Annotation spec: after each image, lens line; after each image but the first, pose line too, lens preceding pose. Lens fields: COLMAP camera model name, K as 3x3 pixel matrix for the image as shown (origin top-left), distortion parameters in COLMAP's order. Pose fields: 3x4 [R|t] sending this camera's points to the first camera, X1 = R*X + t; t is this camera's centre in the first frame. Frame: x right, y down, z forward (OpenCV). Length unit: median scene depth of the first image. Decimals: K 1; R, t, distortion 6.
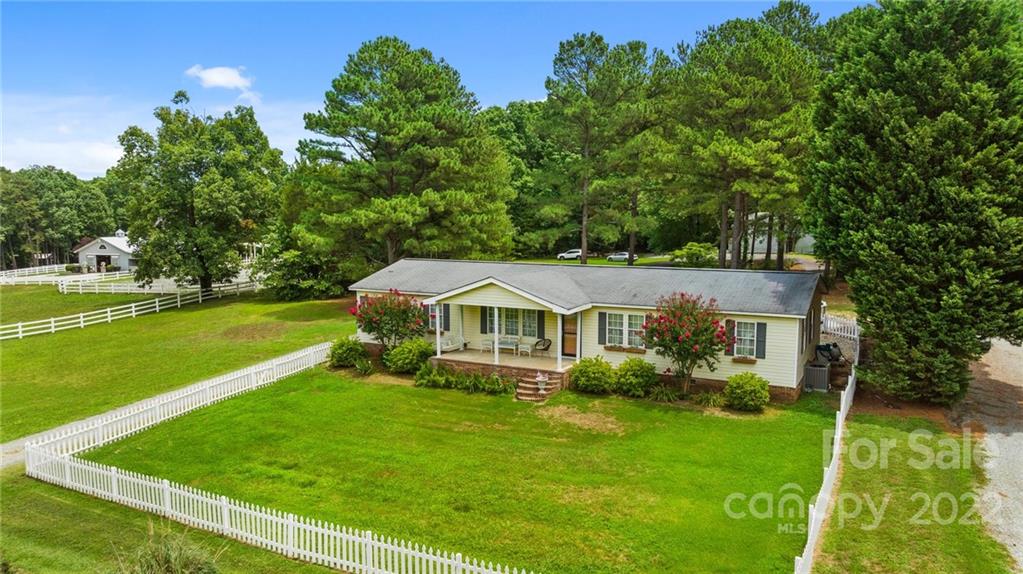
lens RADIAL K [[698.8, 0, 511.5], [0, 698.8, 287.0], [0, 0, 1]] dist [-0.000961, 0.000777]
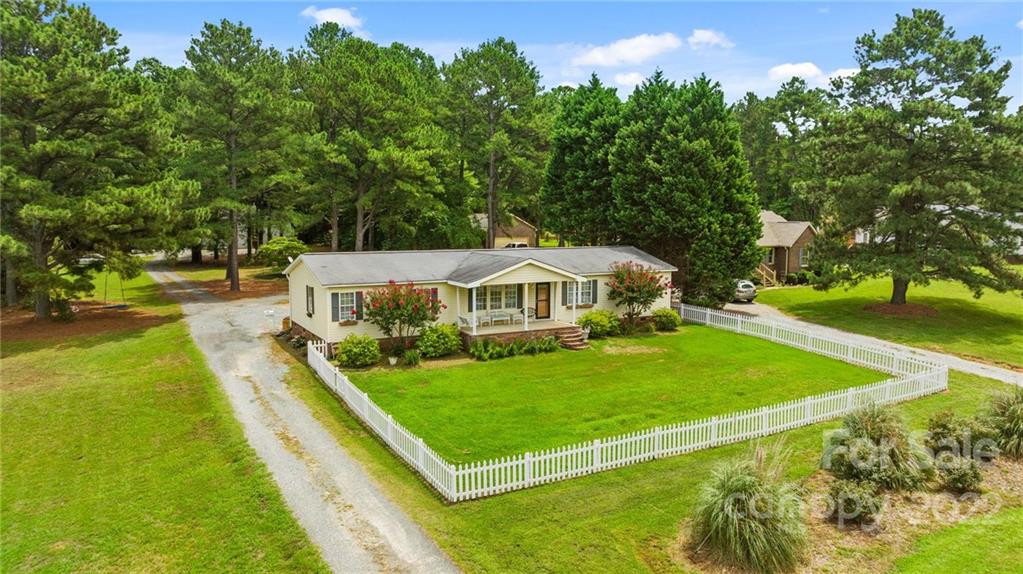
lens RADIAL K [[730.7, 0, 511.5], [0, 730.7, 287.0], [0, 0, 1]] dist [0.000160, 0.000045]
pose [[0.555882, -0.081425, 0.827263, -1.095055], [0.082442, 0.995685, 0.042605, -0.020922], [-0.827163, 0.044518, 0.560196, 0.317463]]
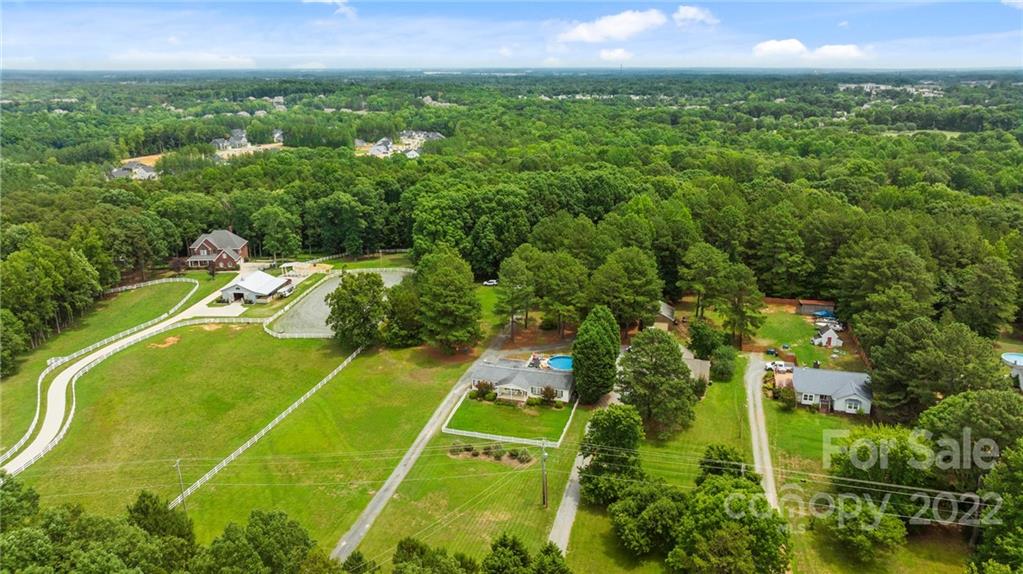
lens RADIAL K [[698.8, 0, 511.5], [0, 698.8, 287.0], [0, 0, 1]] dist [-0.000961, 0.000777]
pose [[0.978040, -0.054786, 0.201088, -0.988174], [0.014918, 0.980759, 0.194652, -1.659559], [-0.207883, -0.187377, 0.960039, -3.662846]]
